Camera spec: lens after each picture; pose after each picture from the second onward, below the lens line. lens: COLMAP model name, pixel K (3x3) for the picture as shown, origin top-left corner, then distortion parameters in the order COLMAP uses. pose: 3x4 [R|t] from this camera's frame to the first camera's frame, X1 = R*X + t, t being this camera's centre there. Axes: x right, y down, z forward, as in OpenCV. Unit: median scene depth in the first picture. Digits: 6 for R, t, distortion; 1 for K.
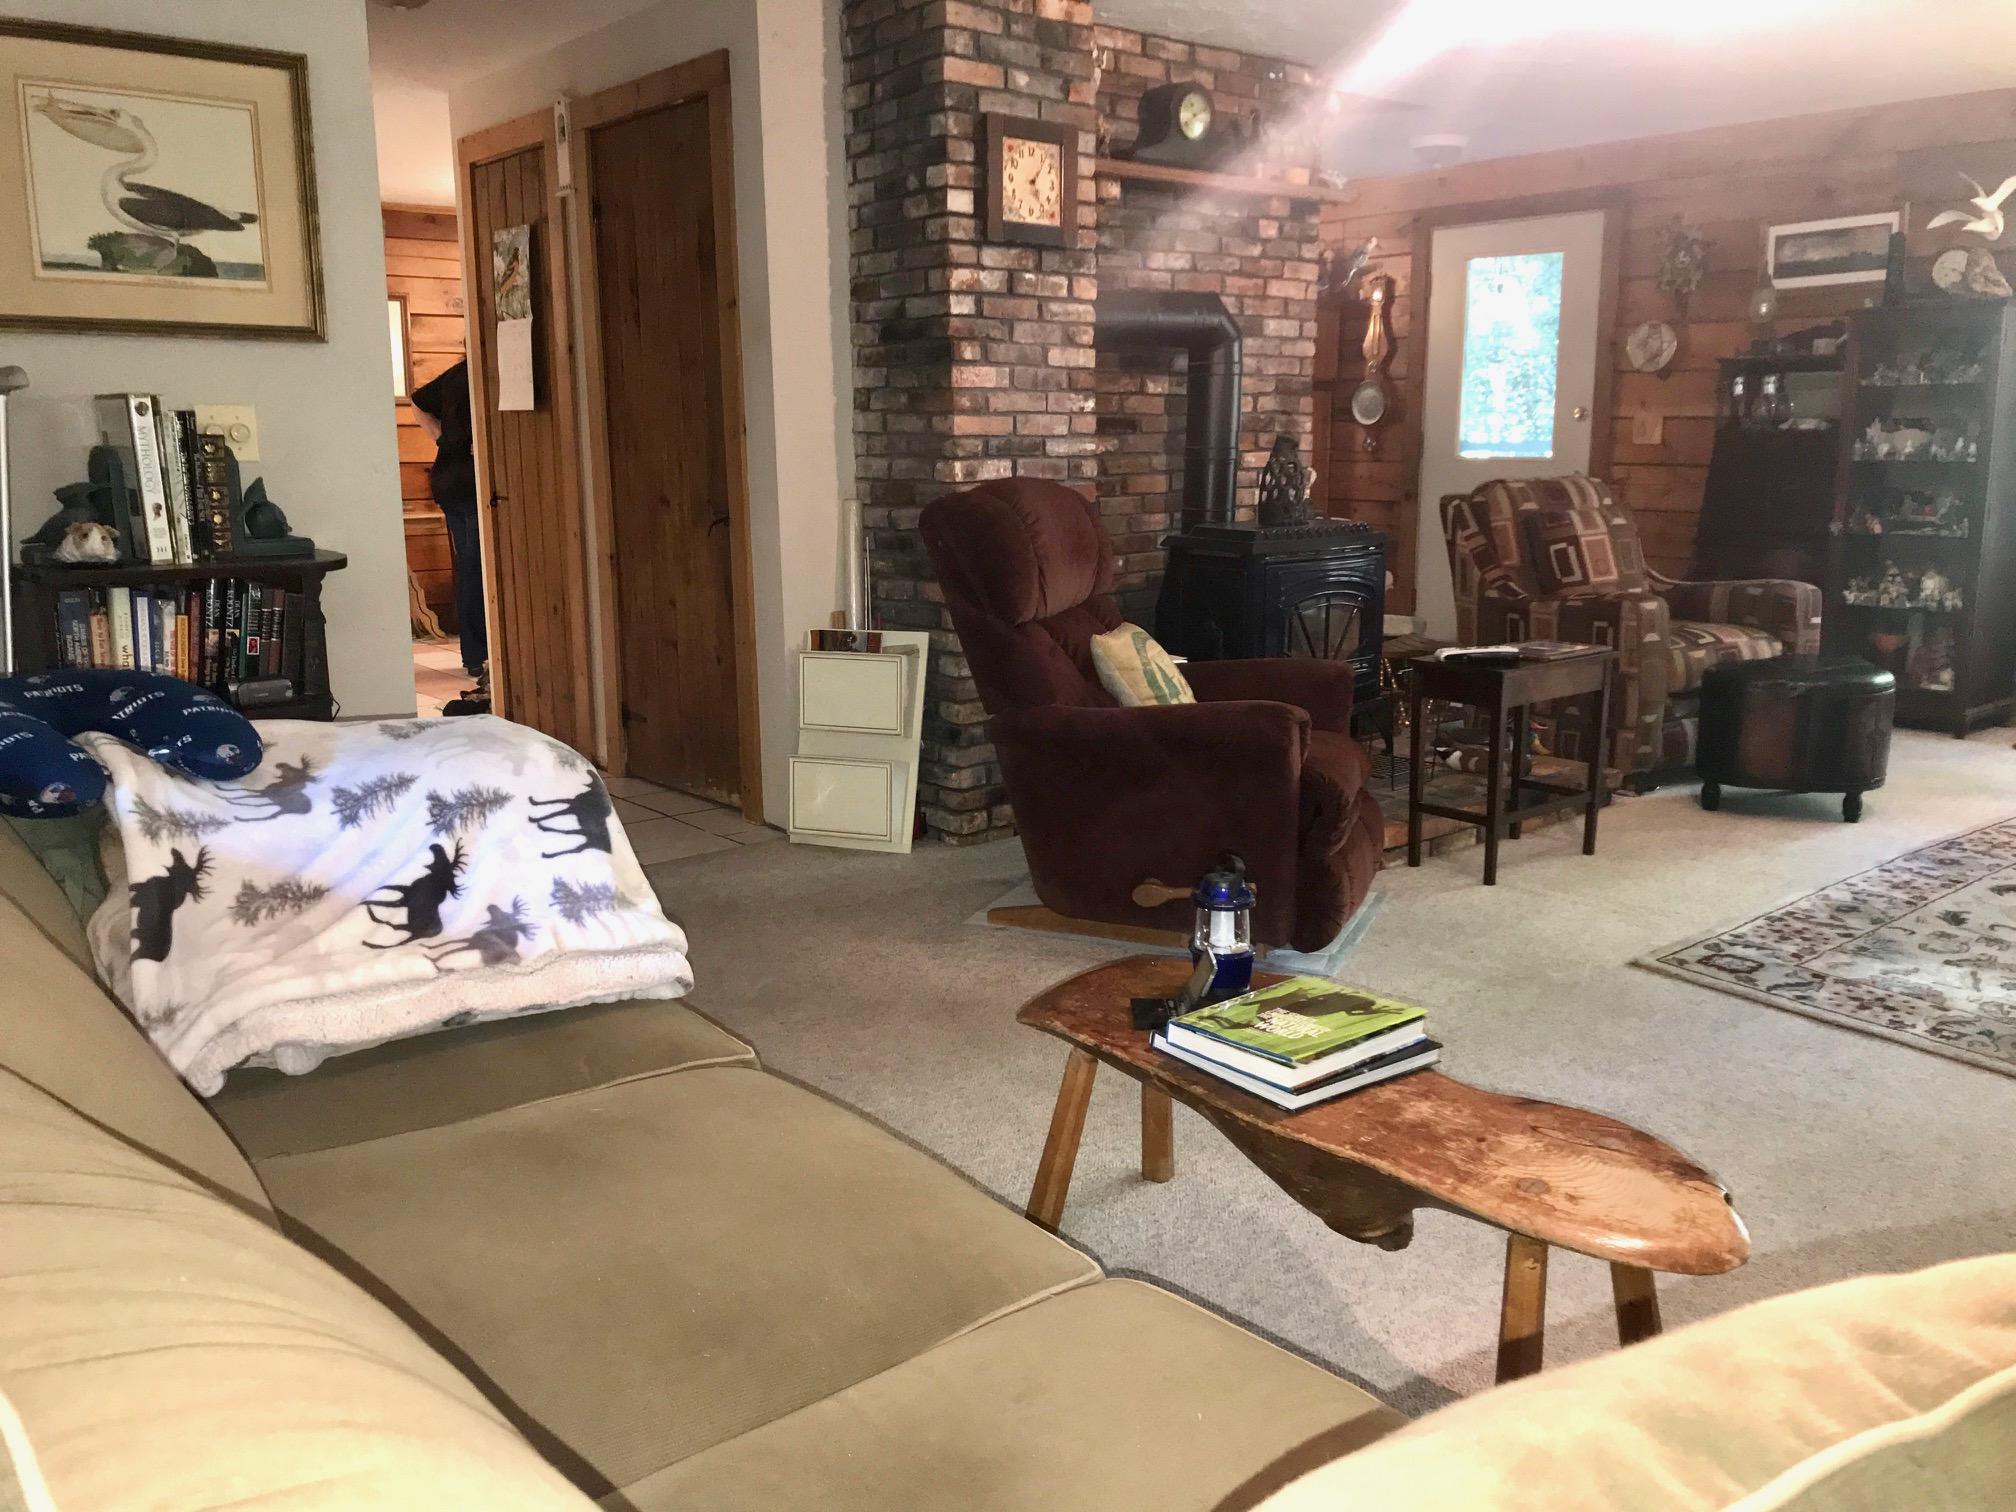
lens RADIAL K [[1677.5, 0, 1000.8], [0, 1677.5, 748.8], [0, 0, 1]] dist [-0.008241, 0.048157]
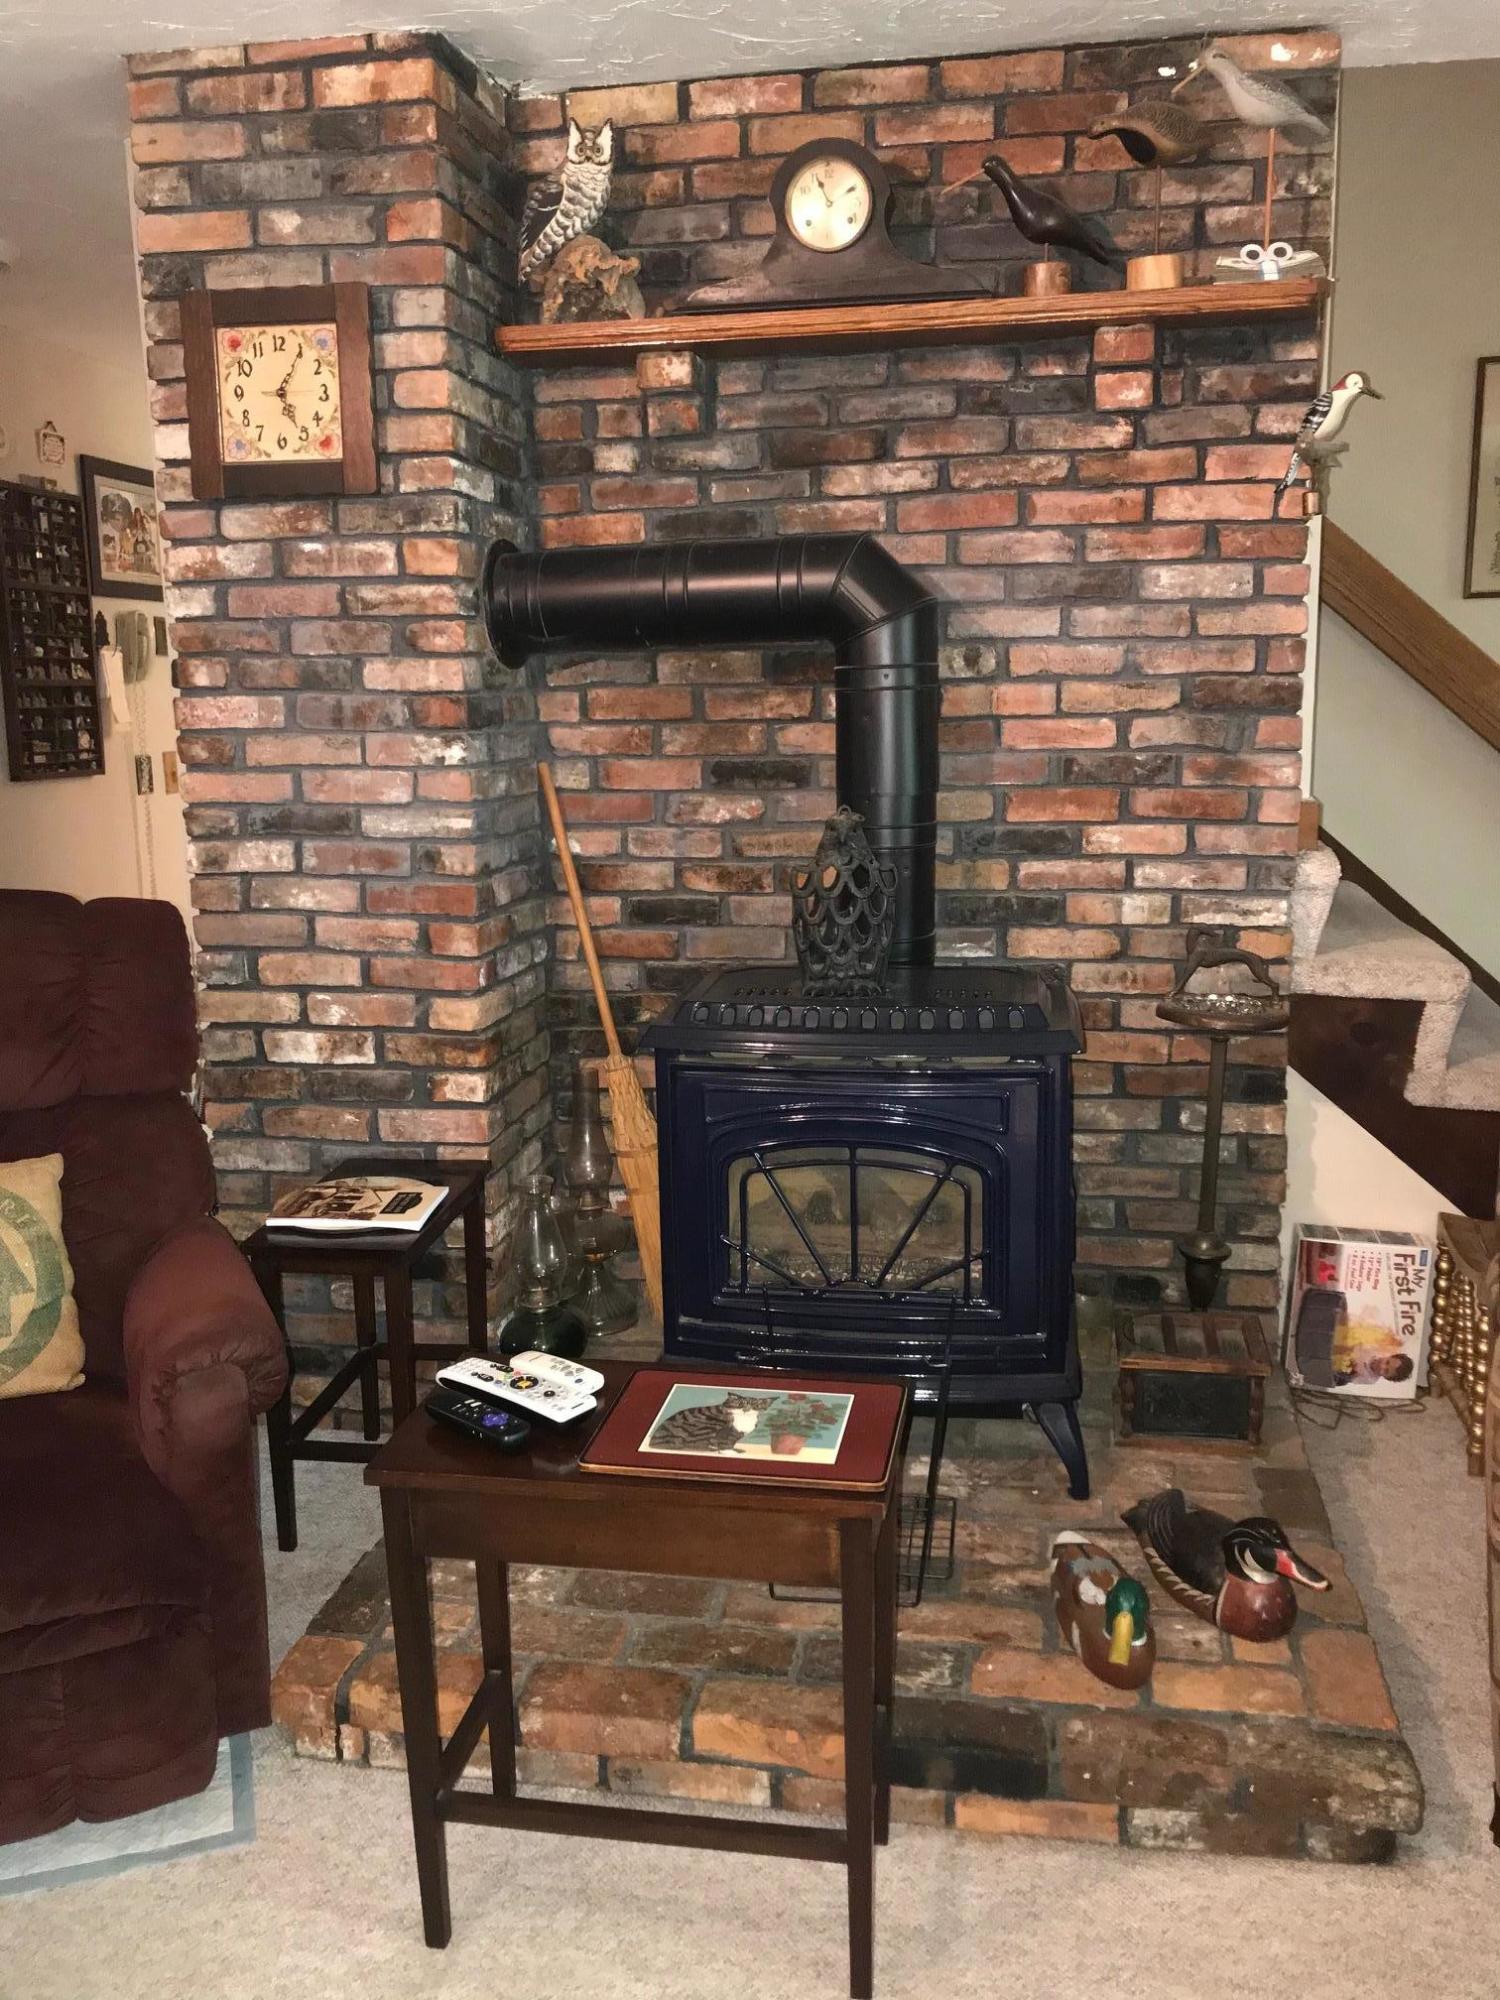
lens RADIAL K [[1664.2, 0, 750.1], [0, 1664.2, 1001.2], [0, 0, 1]] dist [-0.008241, 0.048157]
pose [[0.636305, 0.139370, -0.758744, 0.595689], [-0.134195, 0.988547, 0.069041, -0.178915], [0.759676, 0.057889, 0.647720, 0.728170]]
